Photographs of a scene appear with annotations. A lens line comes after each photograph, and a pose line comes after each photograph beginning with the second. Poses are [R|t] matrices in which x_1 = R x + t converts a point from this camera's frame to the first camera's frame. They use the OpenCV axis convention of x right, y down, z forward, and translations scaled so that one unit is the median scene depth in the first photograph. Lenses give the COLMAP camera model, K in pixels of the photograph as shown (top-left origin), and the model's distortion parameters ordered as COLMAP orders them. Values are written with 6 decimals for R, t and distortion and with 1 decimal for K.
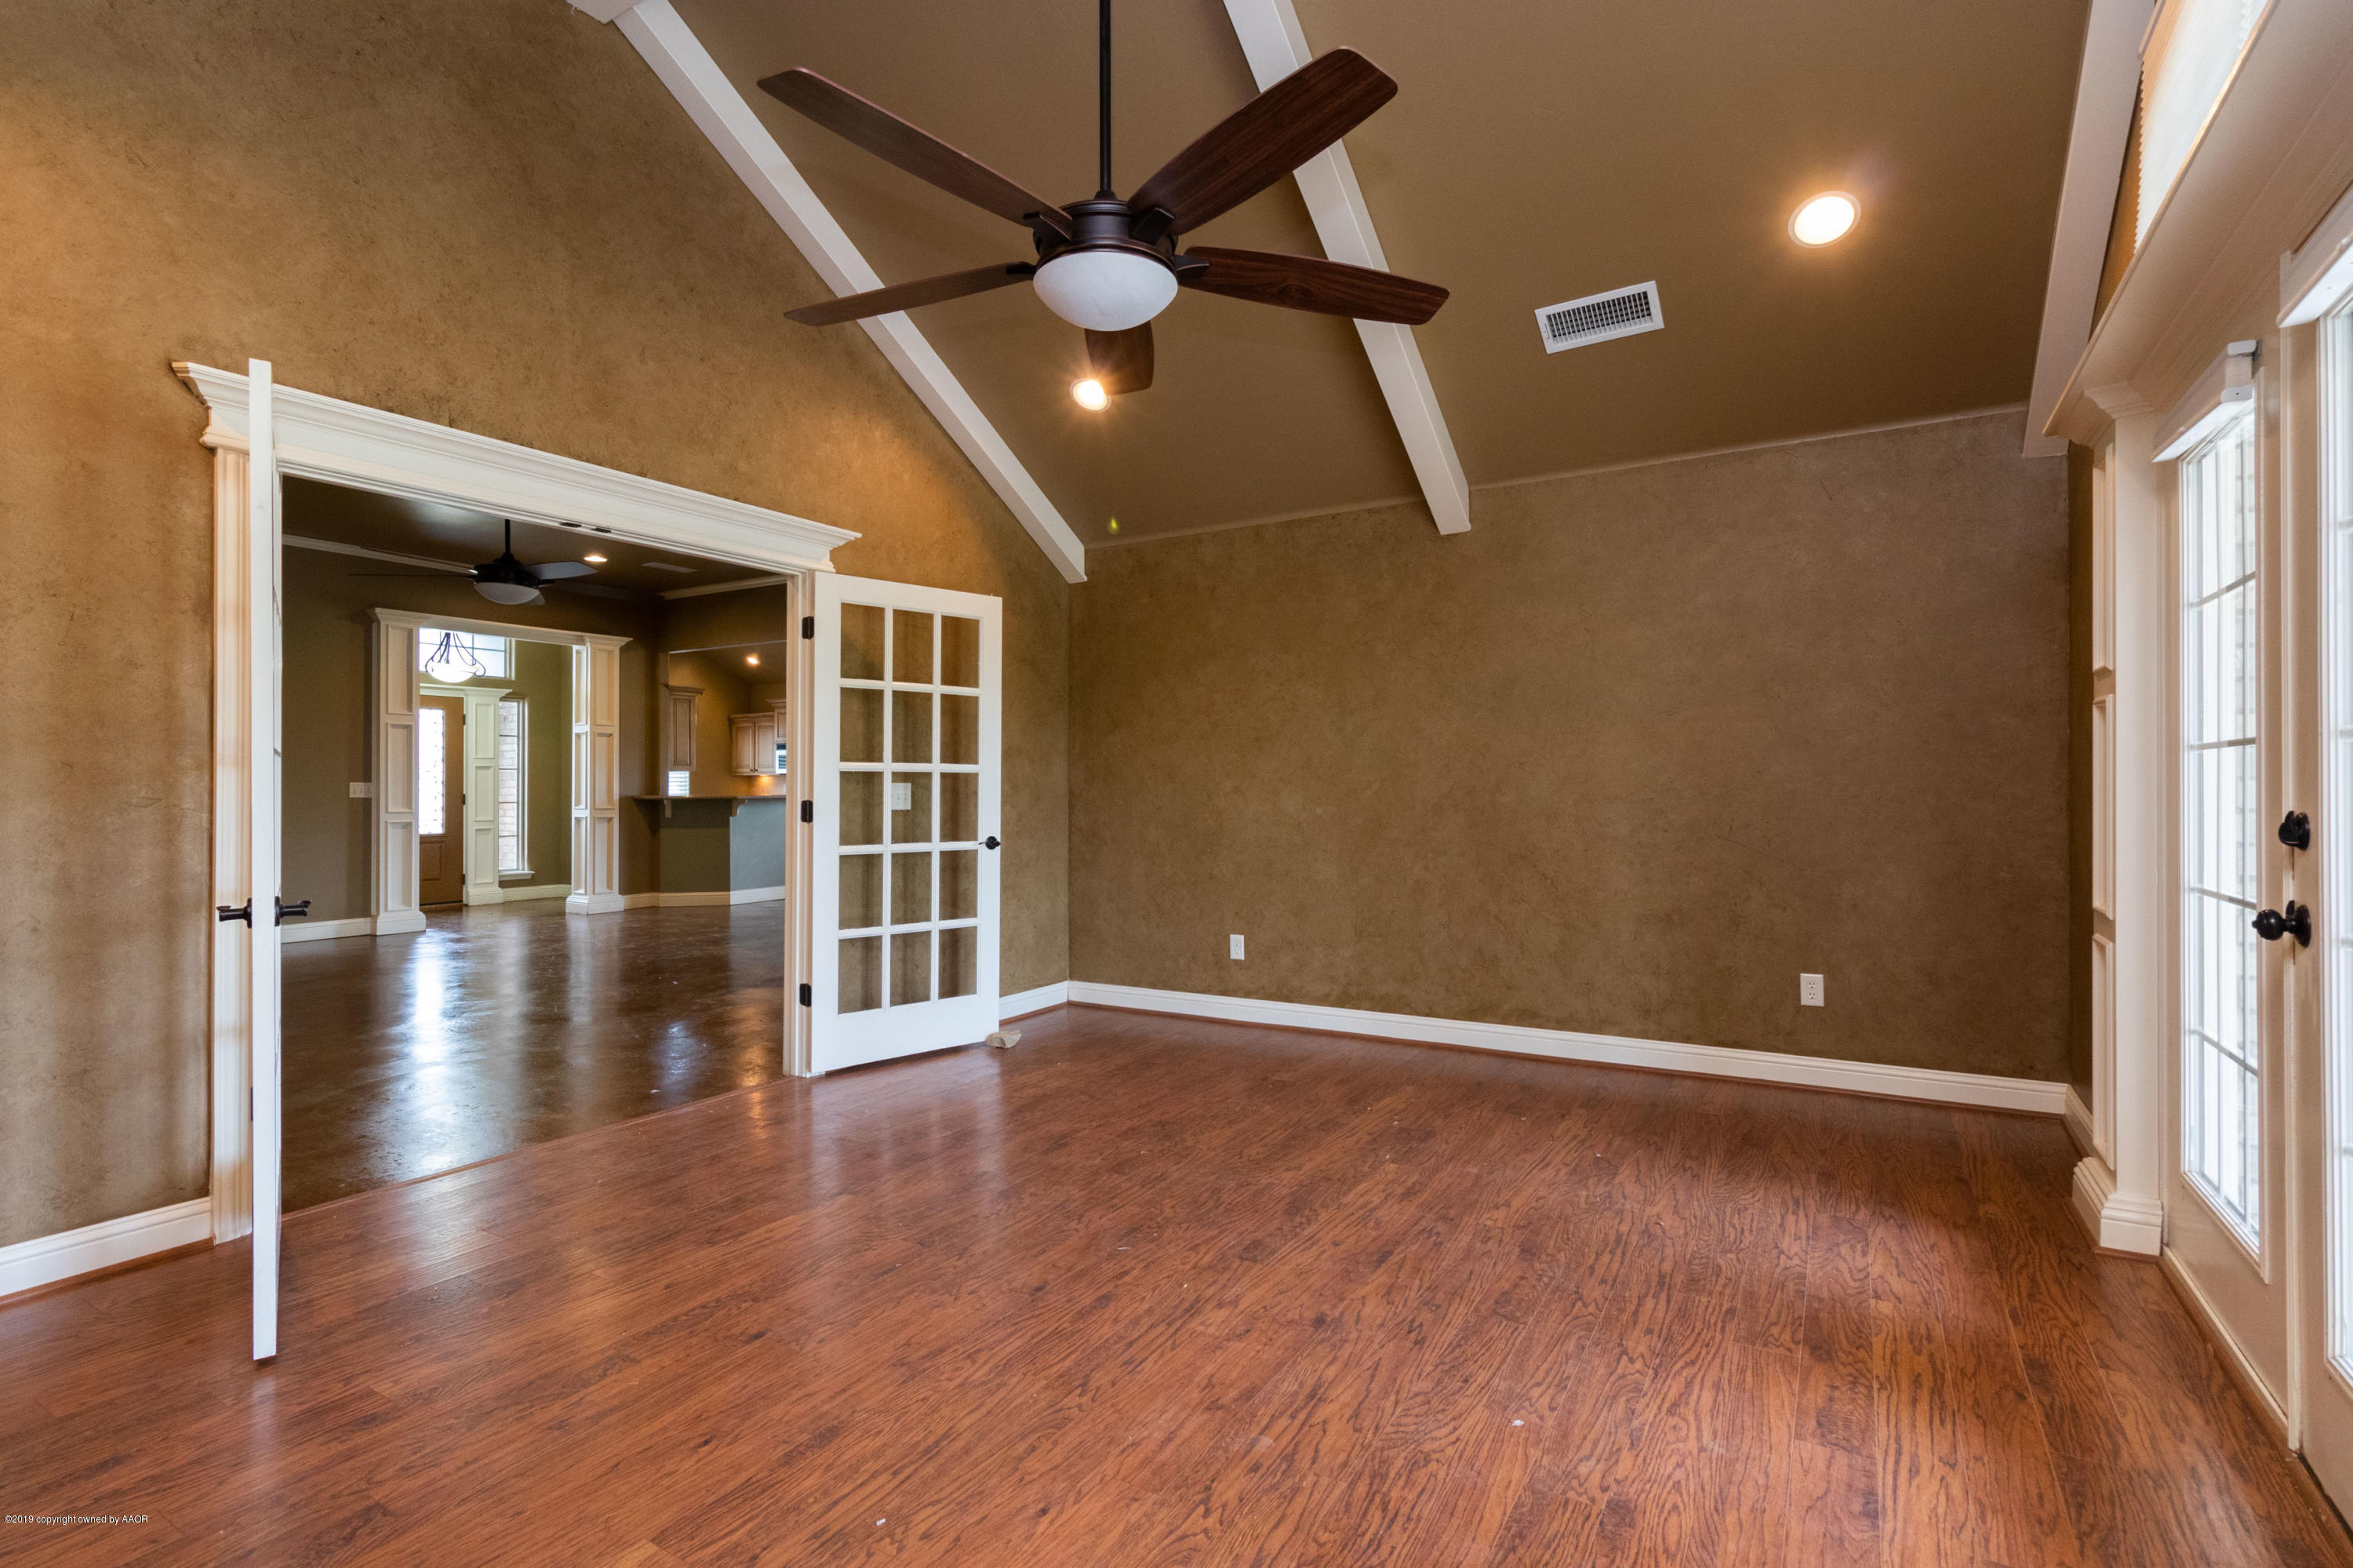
lens RADIAL K [[1123.9, 0, 1132.8], [0, 1123.9, 781.0], [0, 0, 1]] dist [0.003541, 0.000361]
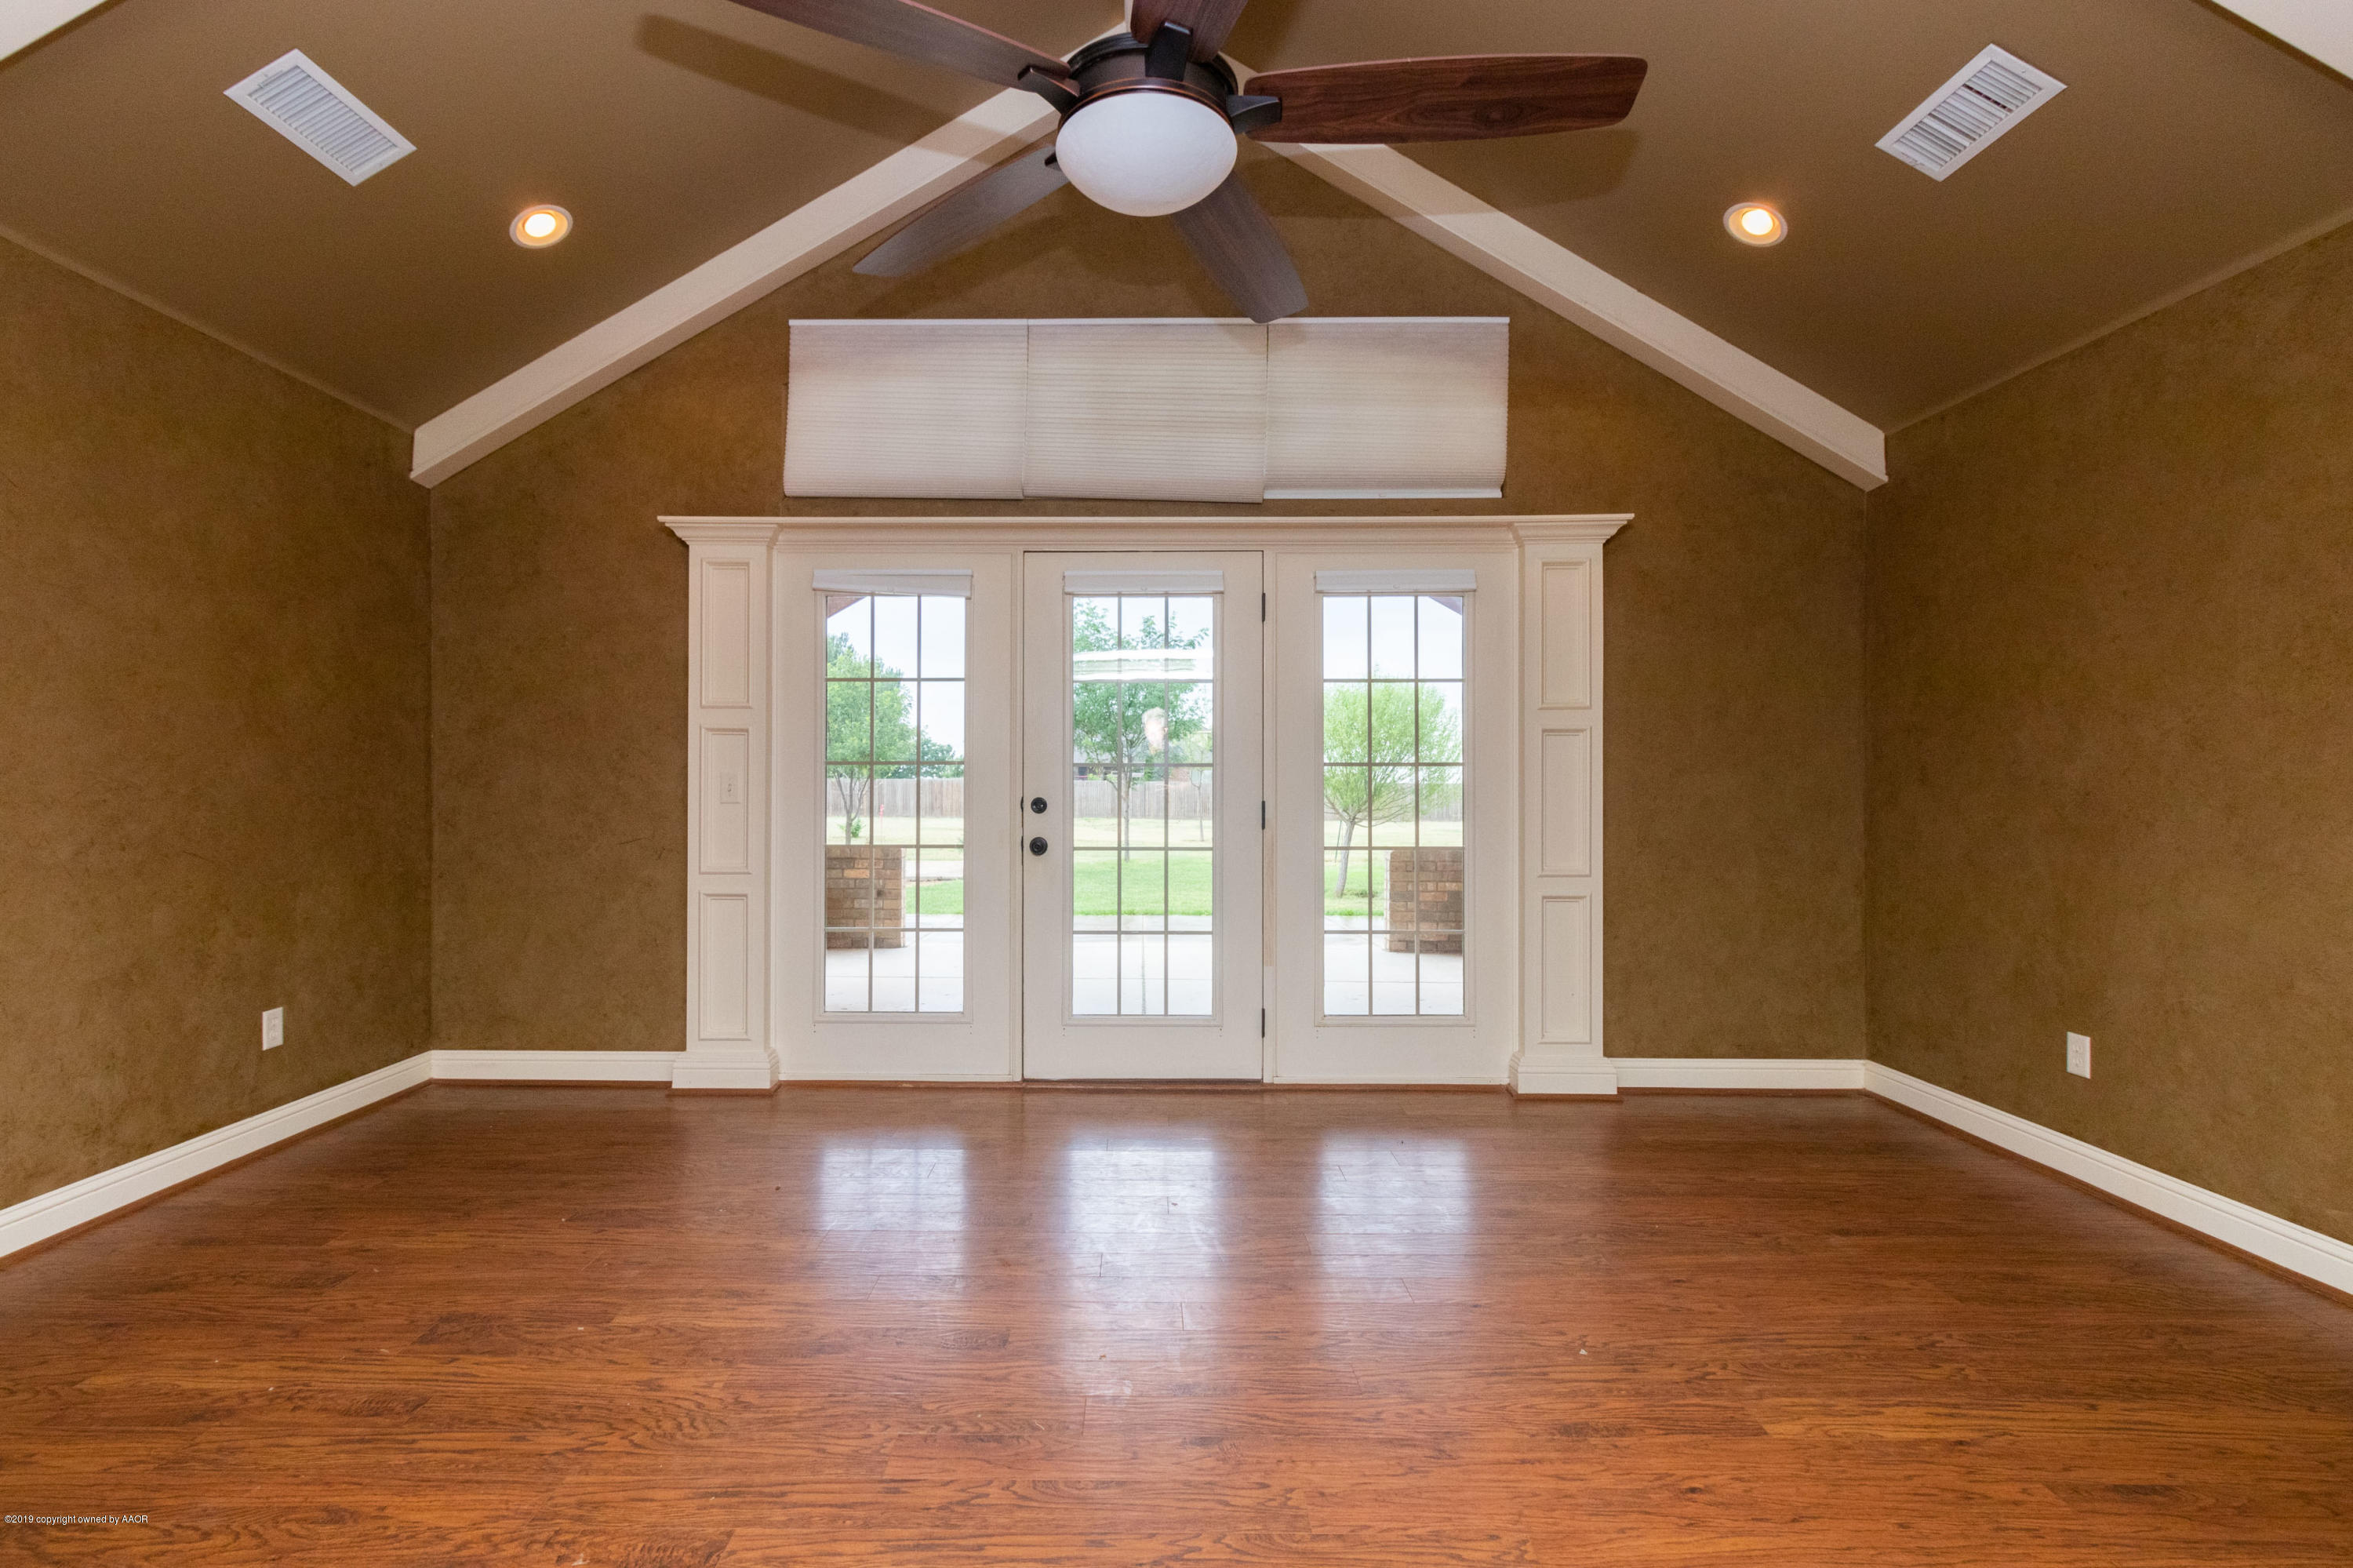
lens RADIAL K [[1123.9, 0, 1132.8], [0, 1123.9, 781.0], [0, 0, 1]] dist [0.003541, 0.000361]
pose [[-0.548138, 0.009153, 0.836338, -0.484467], [-0.005833, 0.999874, -0.014766, 0.012339], [-0.836368, -0.012973, -0.548015, 1.015886]]
